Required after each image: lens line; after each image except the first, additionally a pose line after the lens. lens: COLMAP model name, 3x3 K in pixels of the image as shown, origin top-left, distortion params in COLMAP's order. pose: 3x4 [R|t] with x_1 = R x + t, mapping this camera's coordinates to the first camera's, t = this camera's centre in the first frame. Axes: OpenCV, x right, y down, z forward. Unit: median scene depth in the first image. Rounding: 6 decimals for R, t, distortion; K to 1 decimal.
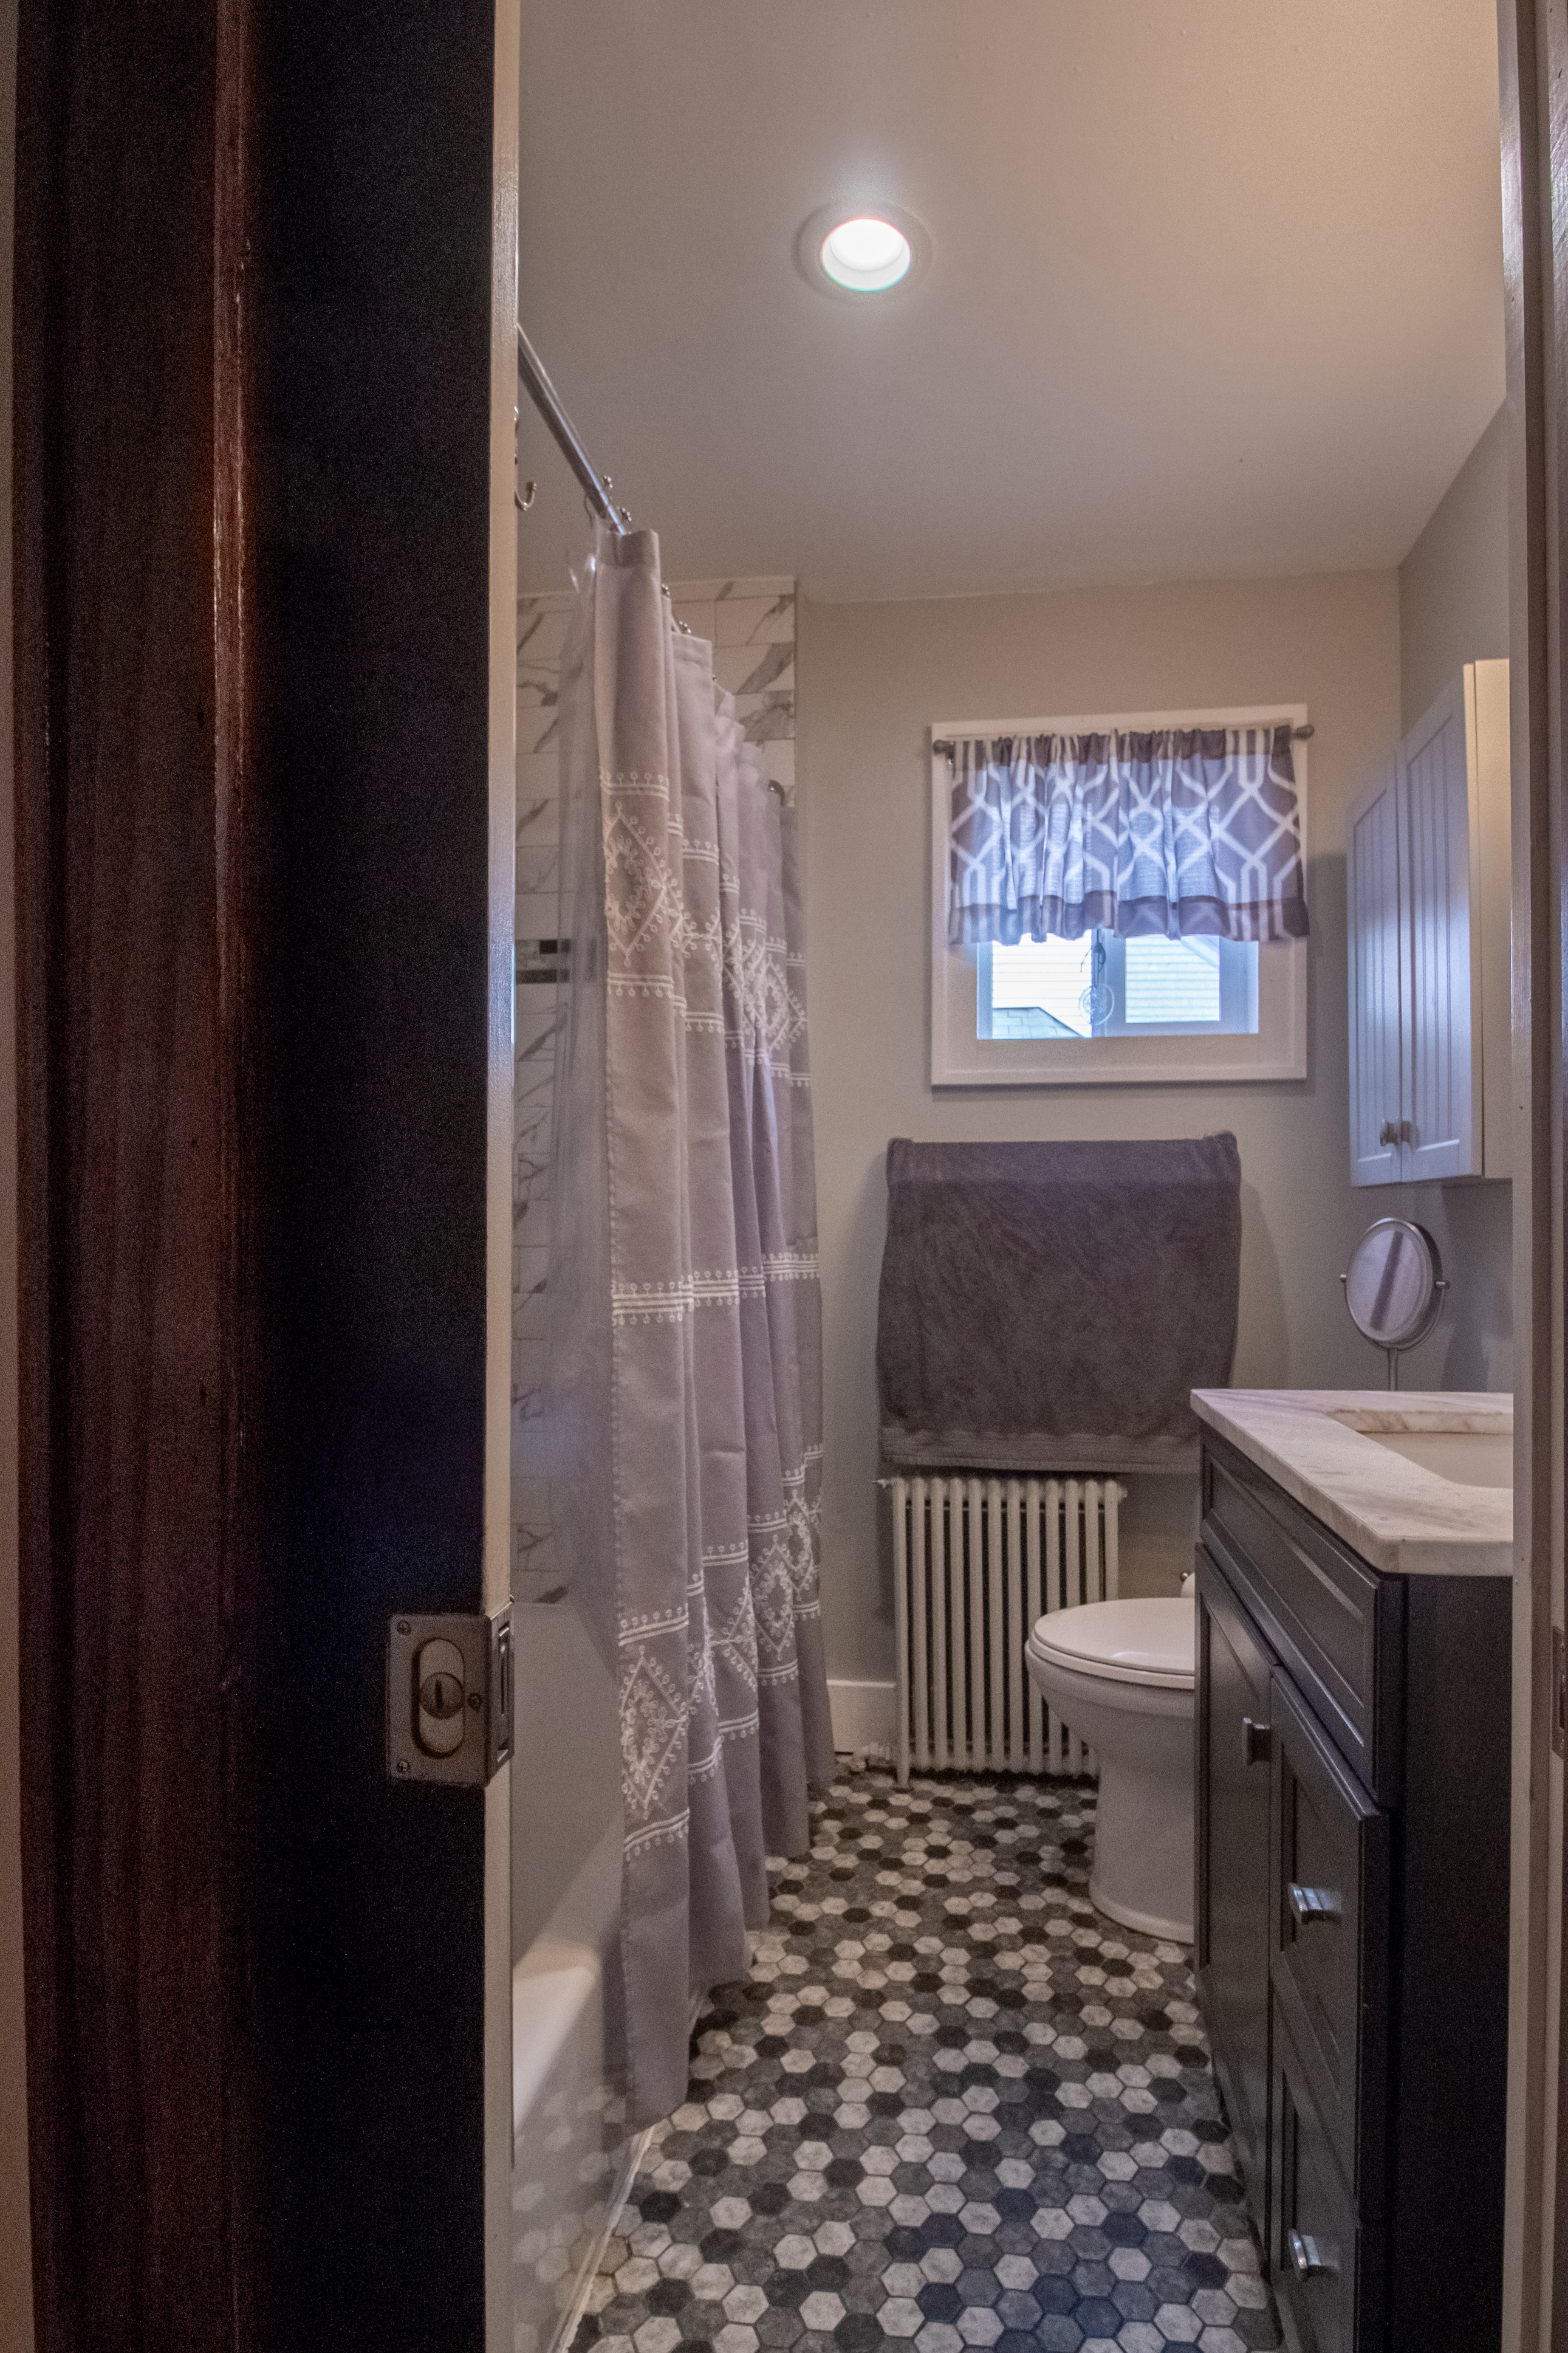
lens RADIAL K [[1259.7, 0, 895.9], [0, 1259.7, 1224.4], [0, 0, 1]] dist [-0.000397, -0.007700]
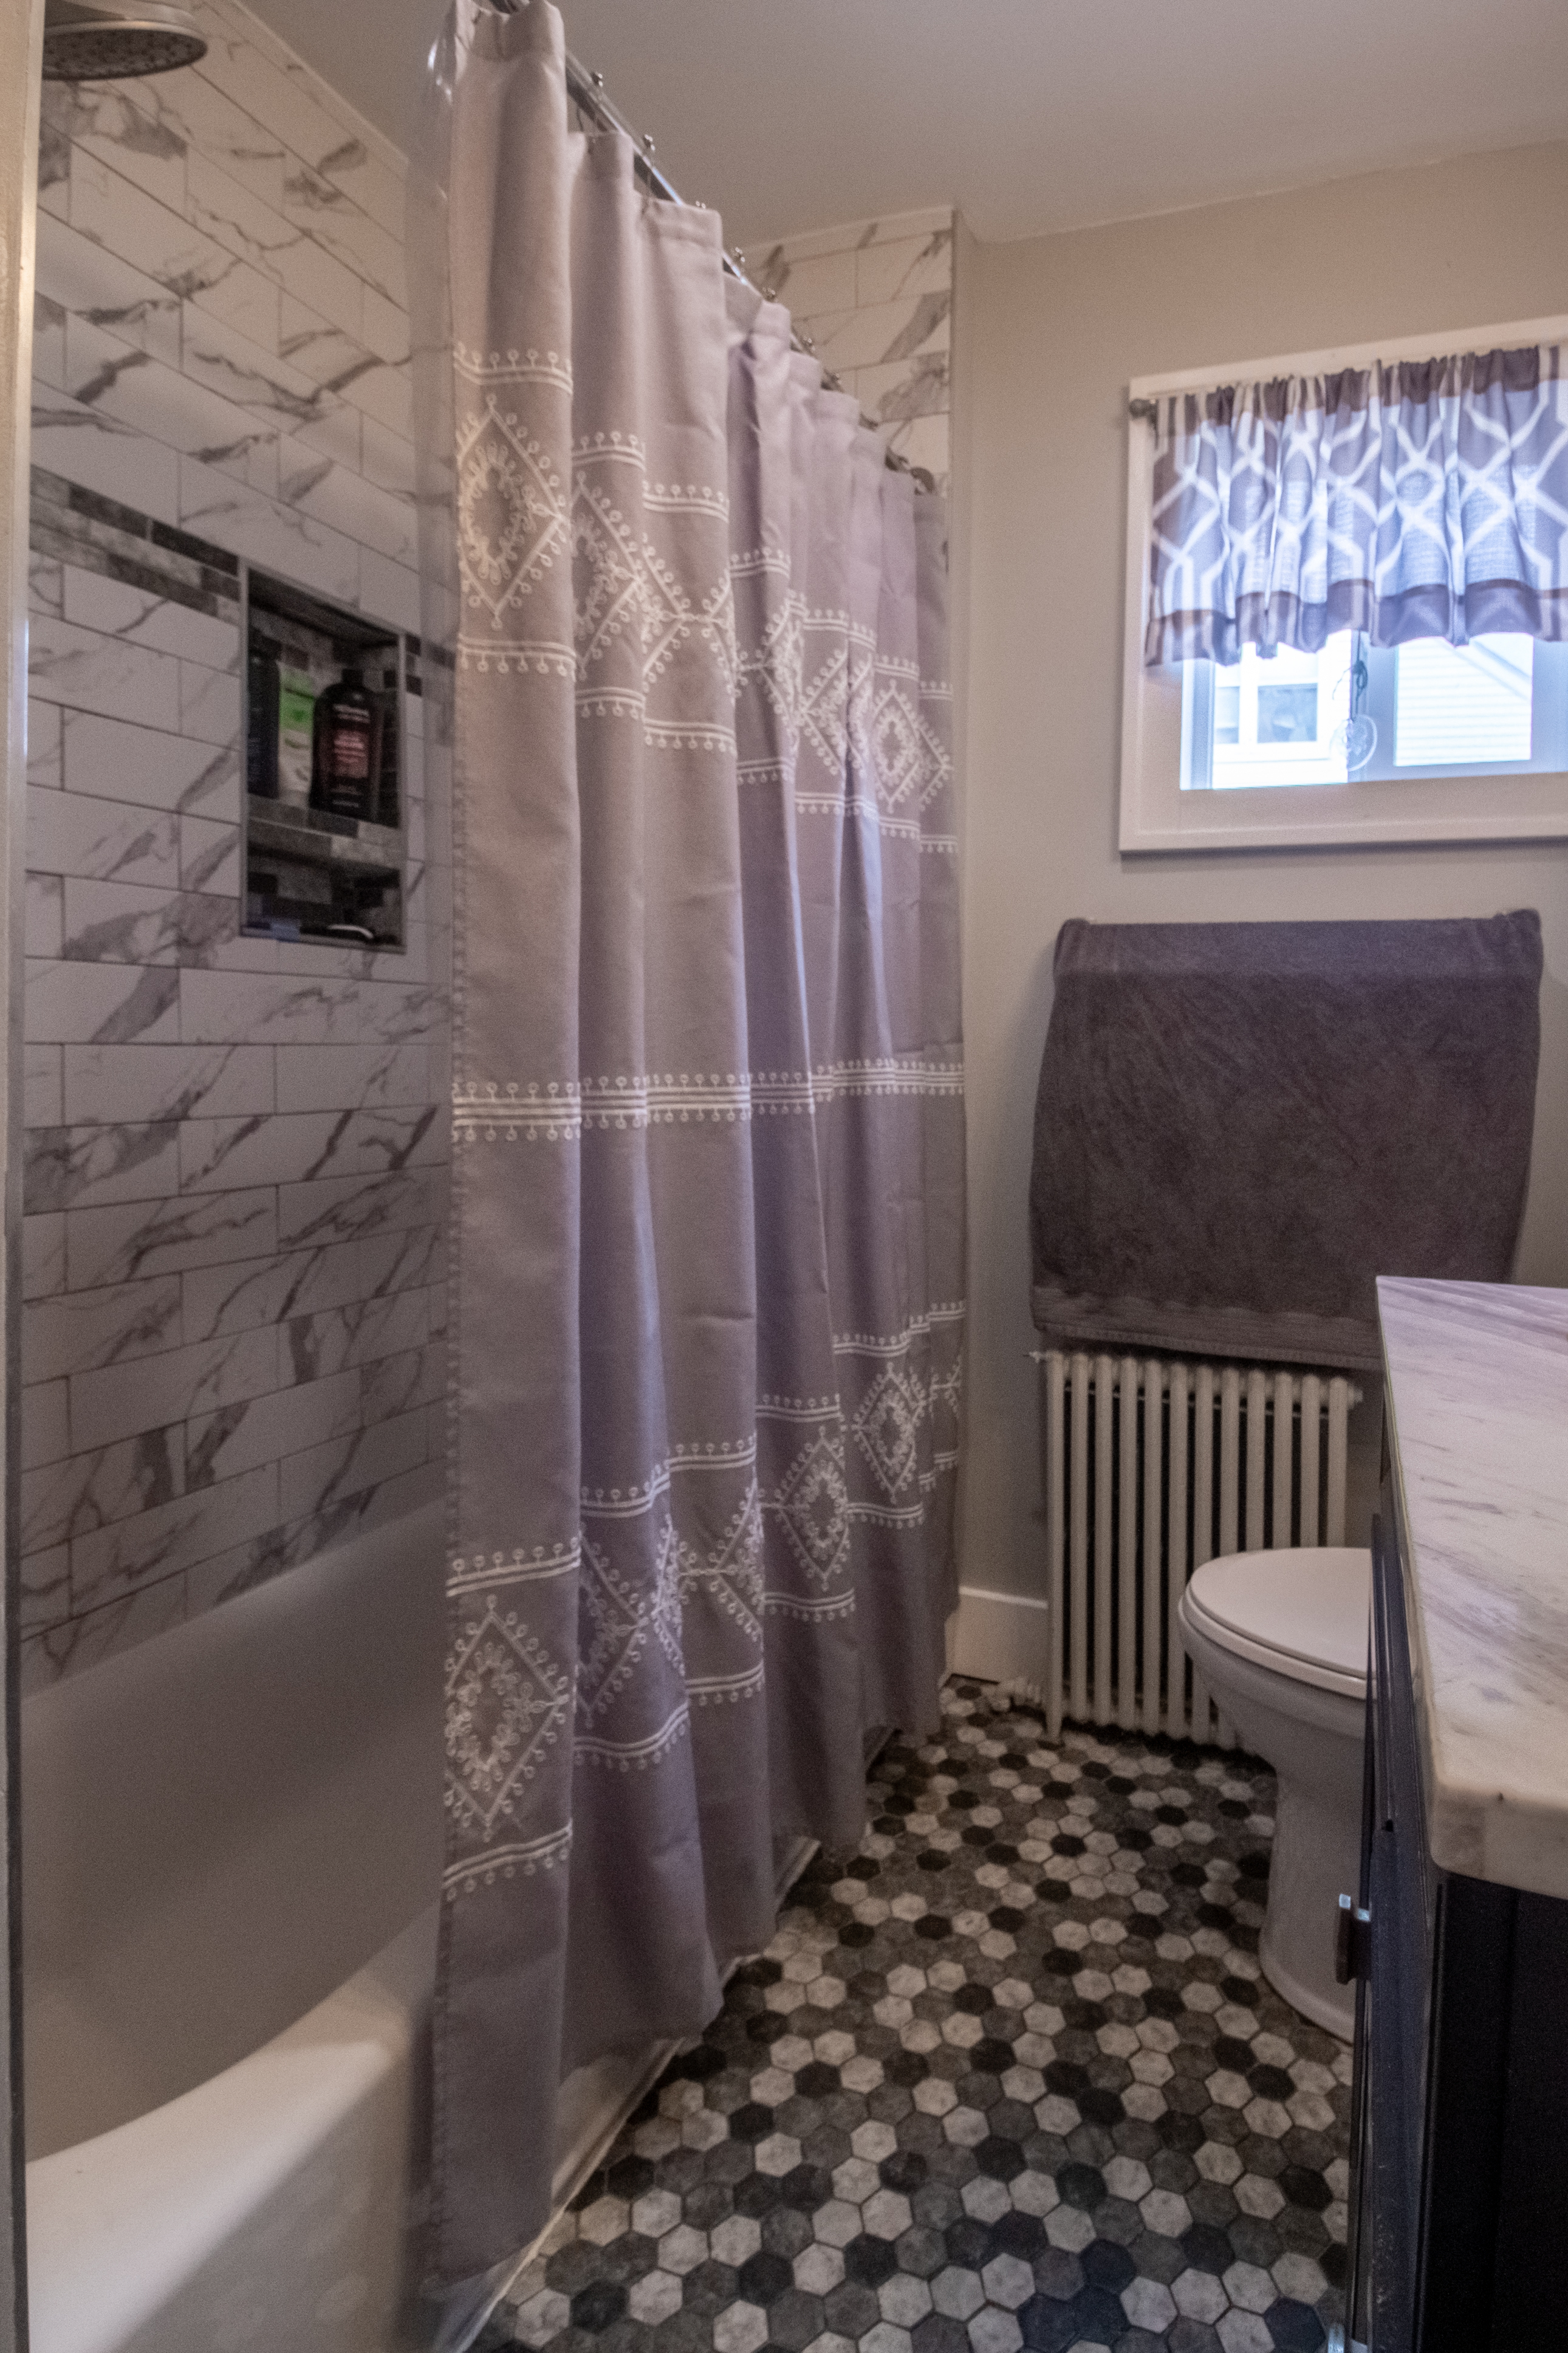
lens RADIAL K [[1262.7, 0, 944.9], [0, 1262.7, 1079.5], [0, 0, 1]] dist [0.001143, -0.008940]
pose [[0.969646, 0.026178, -0.243109, 0.142794], [-0.020420, 0.999449, 0.026177, 0.014892], [0.243661, -0.020418, 0.969646, 0.261805]]
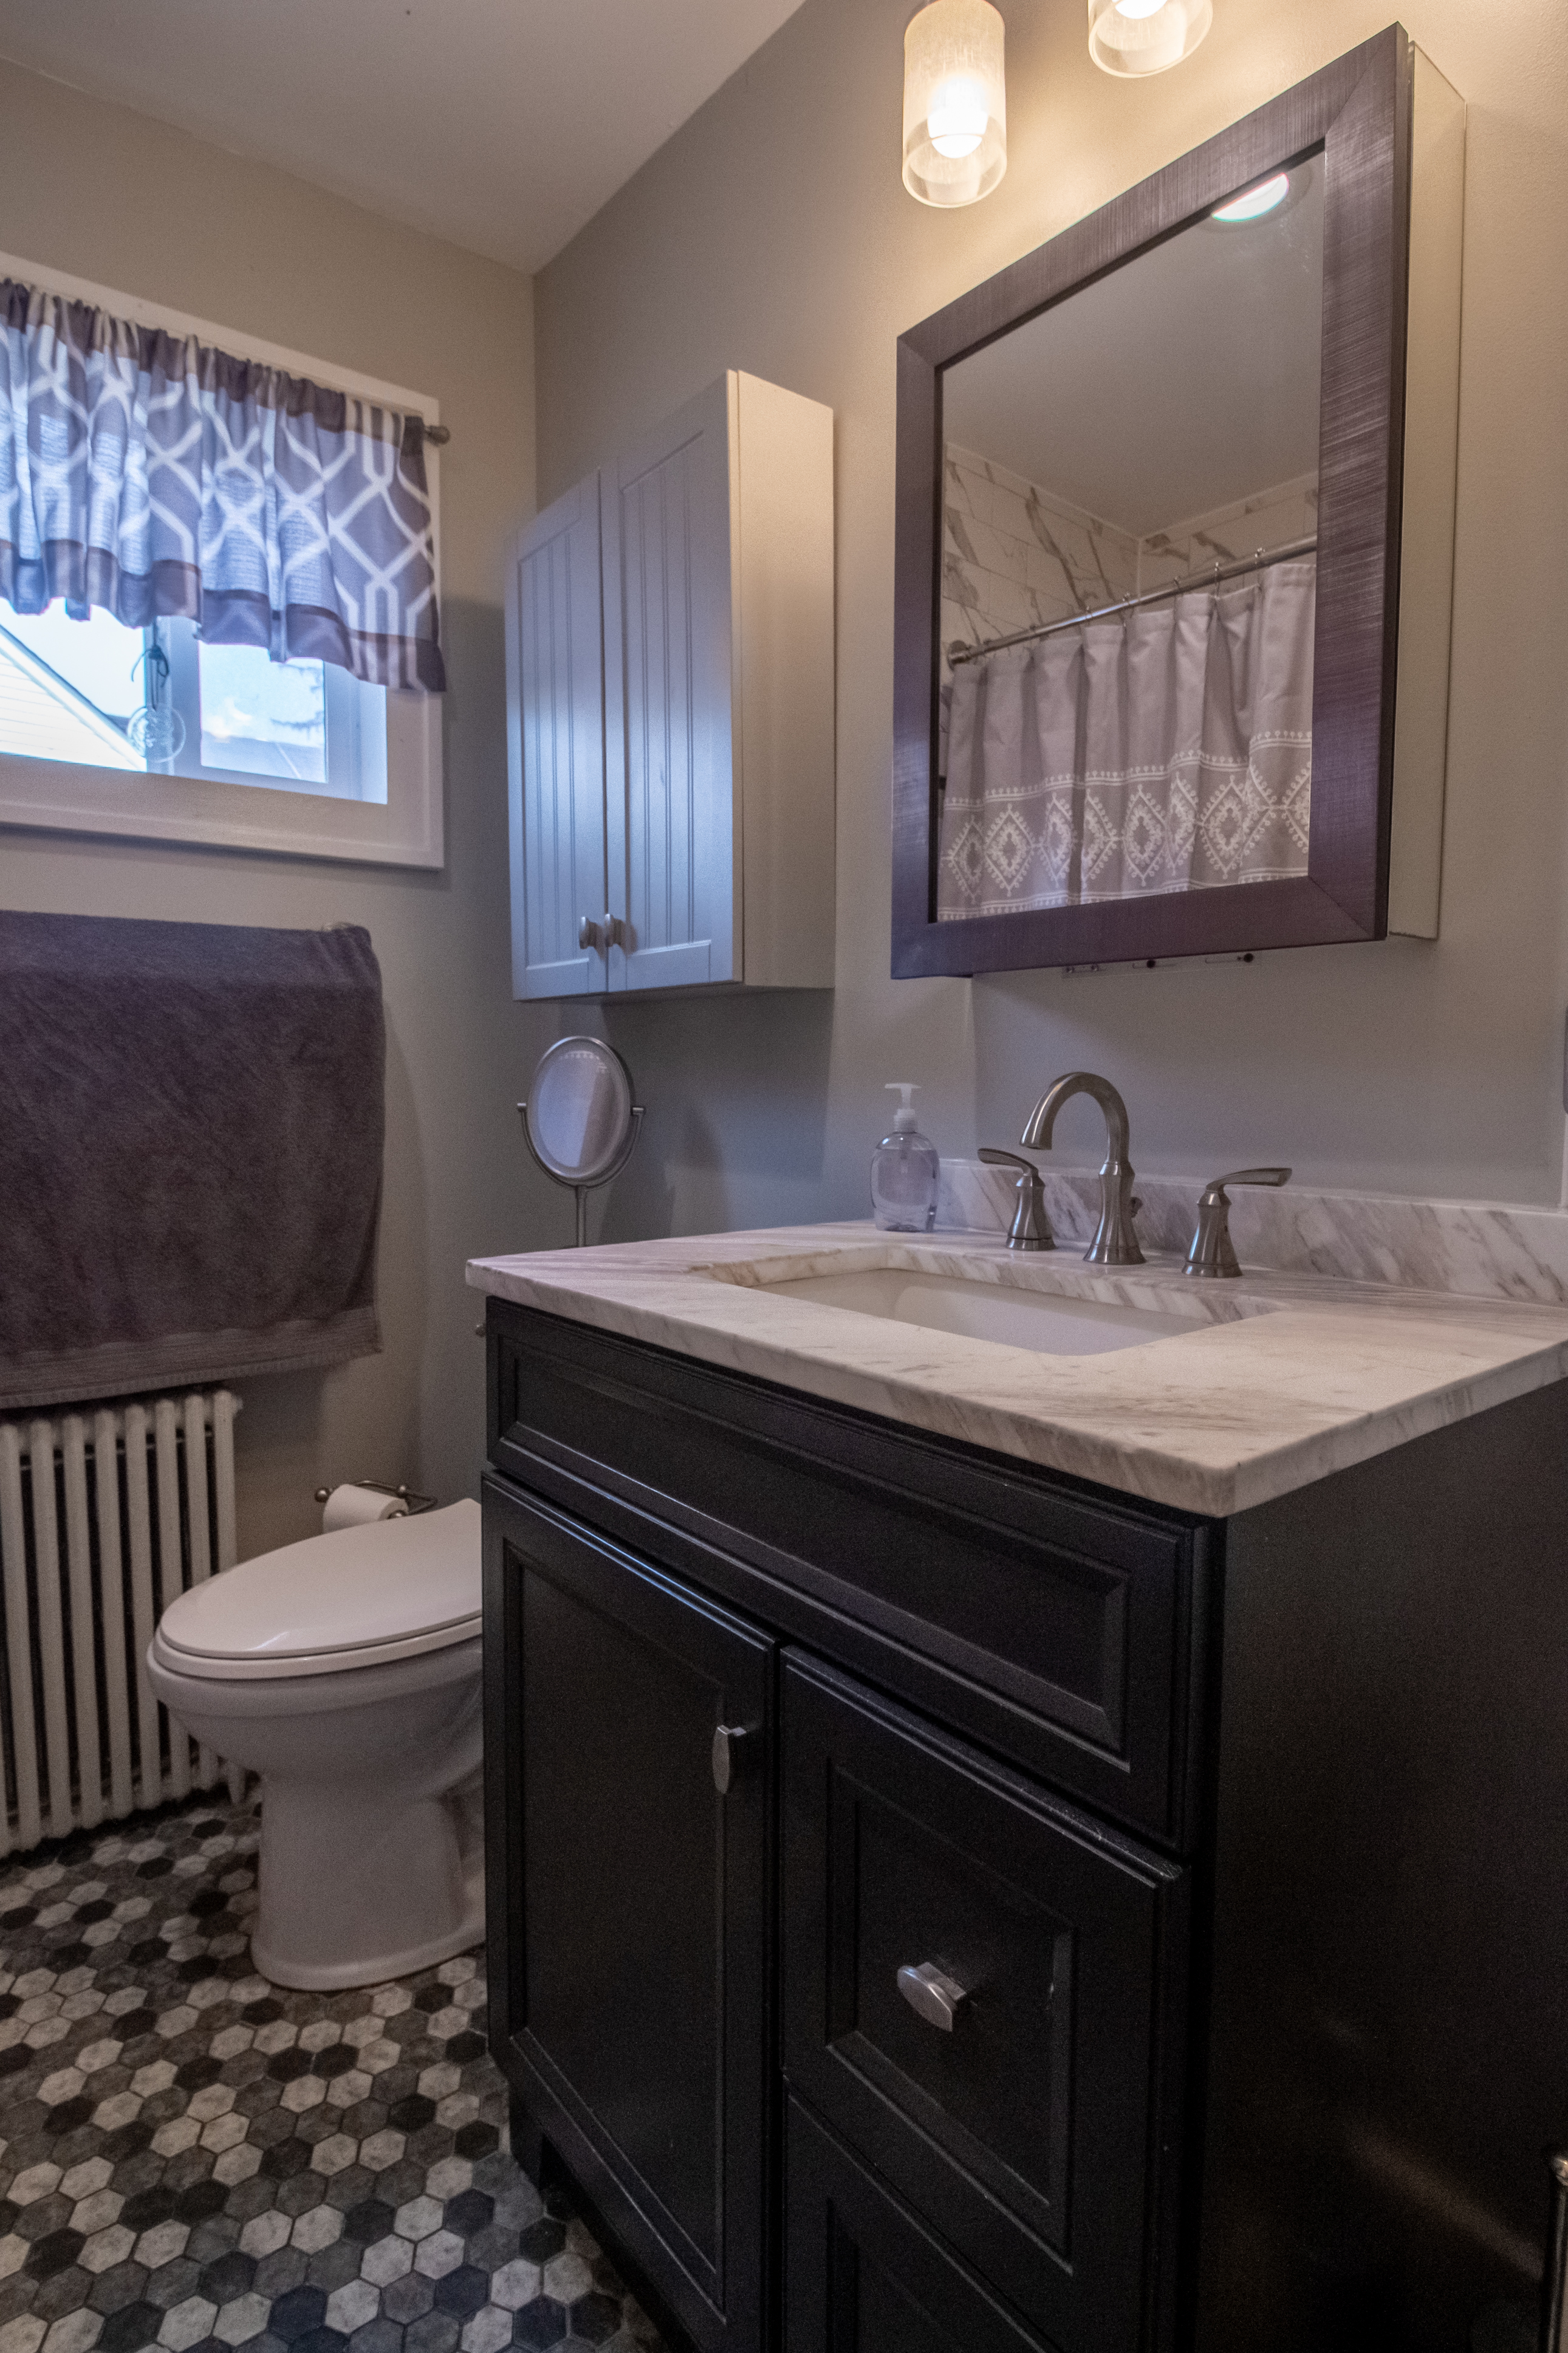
lens RADIAL K [[1232.7, 0, 795.3], [0, 1232.7, 1145.1], [0, 0, 1]] dist [-0.000439, -0.011083]
pose [[0.721496, -0.040902, 0.691209, -0.090830], [-0.003226, 0.998044, 0.062426, 0.017149], [-0.692411, -0.047269, 0.719953, 0.304351]]
